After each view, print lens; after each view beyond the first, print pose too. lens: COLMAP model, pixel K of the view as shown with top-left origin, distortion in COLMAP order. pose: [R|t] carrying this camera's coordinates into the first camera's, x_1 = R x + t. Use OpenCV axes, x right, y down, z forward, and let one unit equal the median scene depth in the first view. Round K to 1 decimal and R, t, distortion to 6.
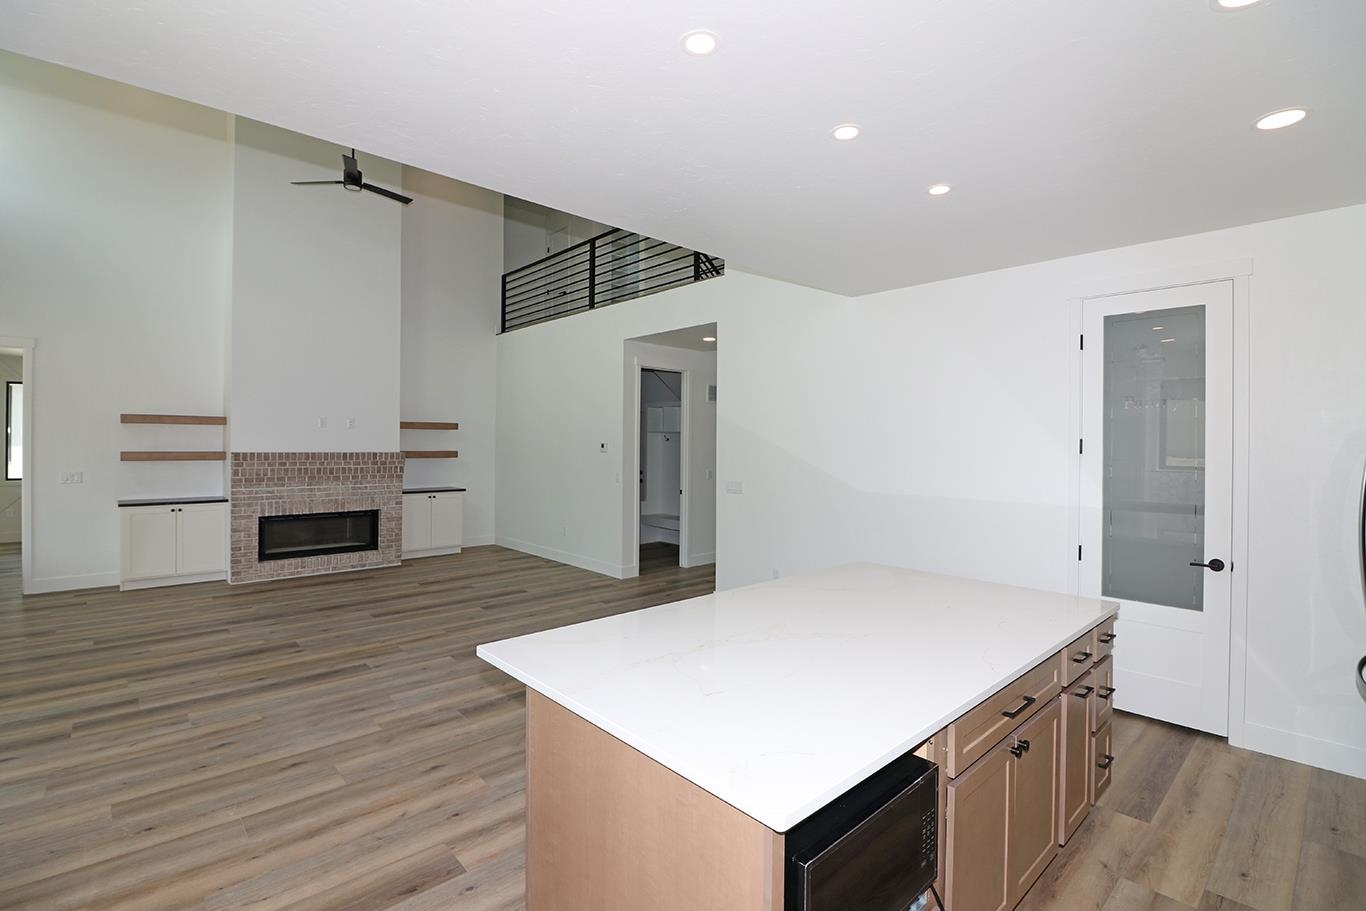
lens RADIAL K [[632.7, 0, 682.9], [0, 632.7, 439.0], [0, 0, 1]] dist [-0.001800, -0.012193]
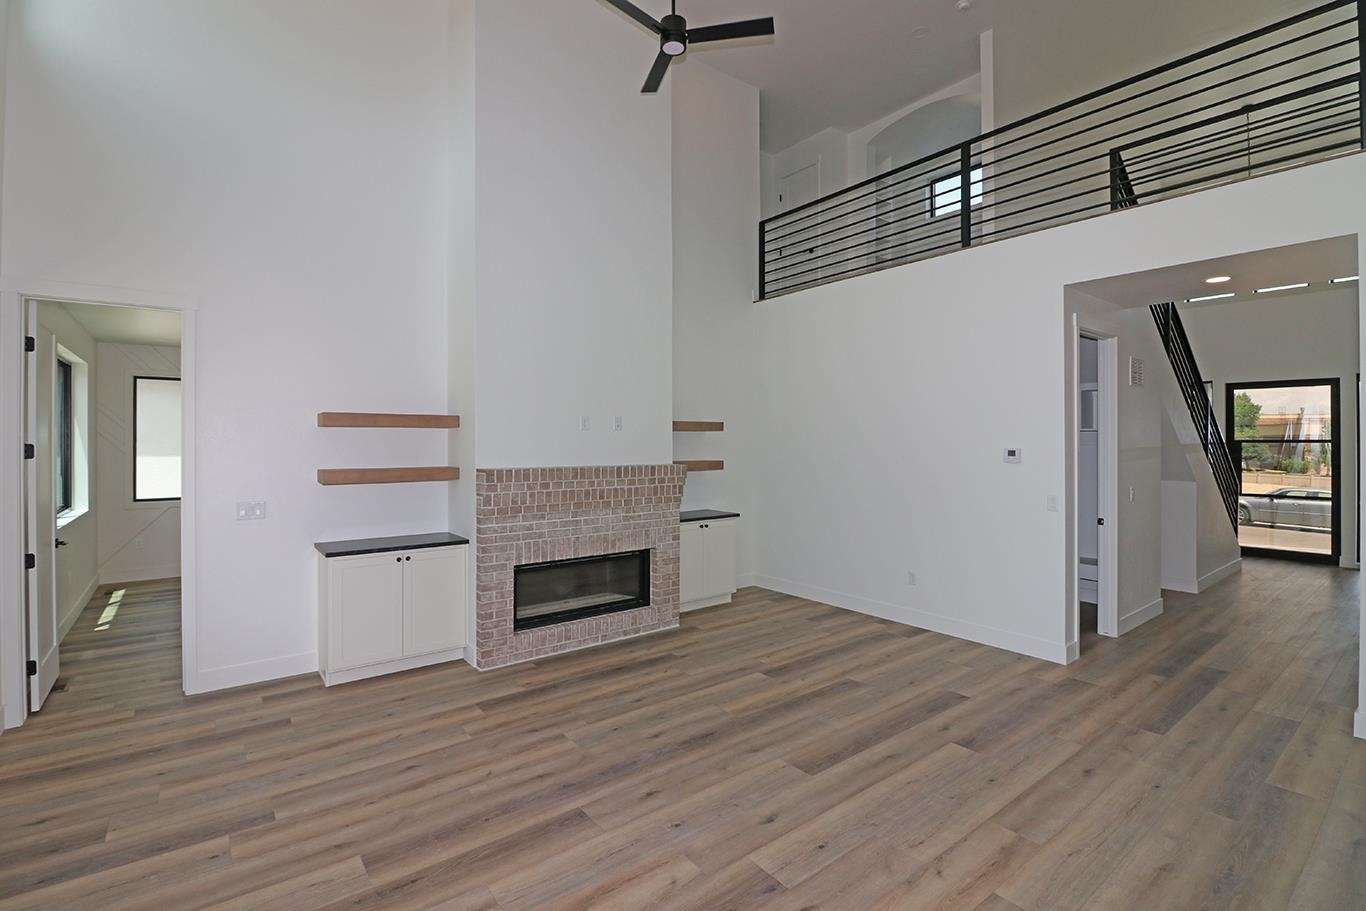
lens RADIAL K [[632.7, 0, 682.9], [0, 632.7, 439.0], [0, 0, 1]] dist [-0.001800, -0.012193]
pose [[0.996327, -0.010236, -0.085012, -0.406789], [0.010218, 0.999948, -0.000654, -0.006812], [0.085014, -0.000217, 0.996380, 0.329103]]
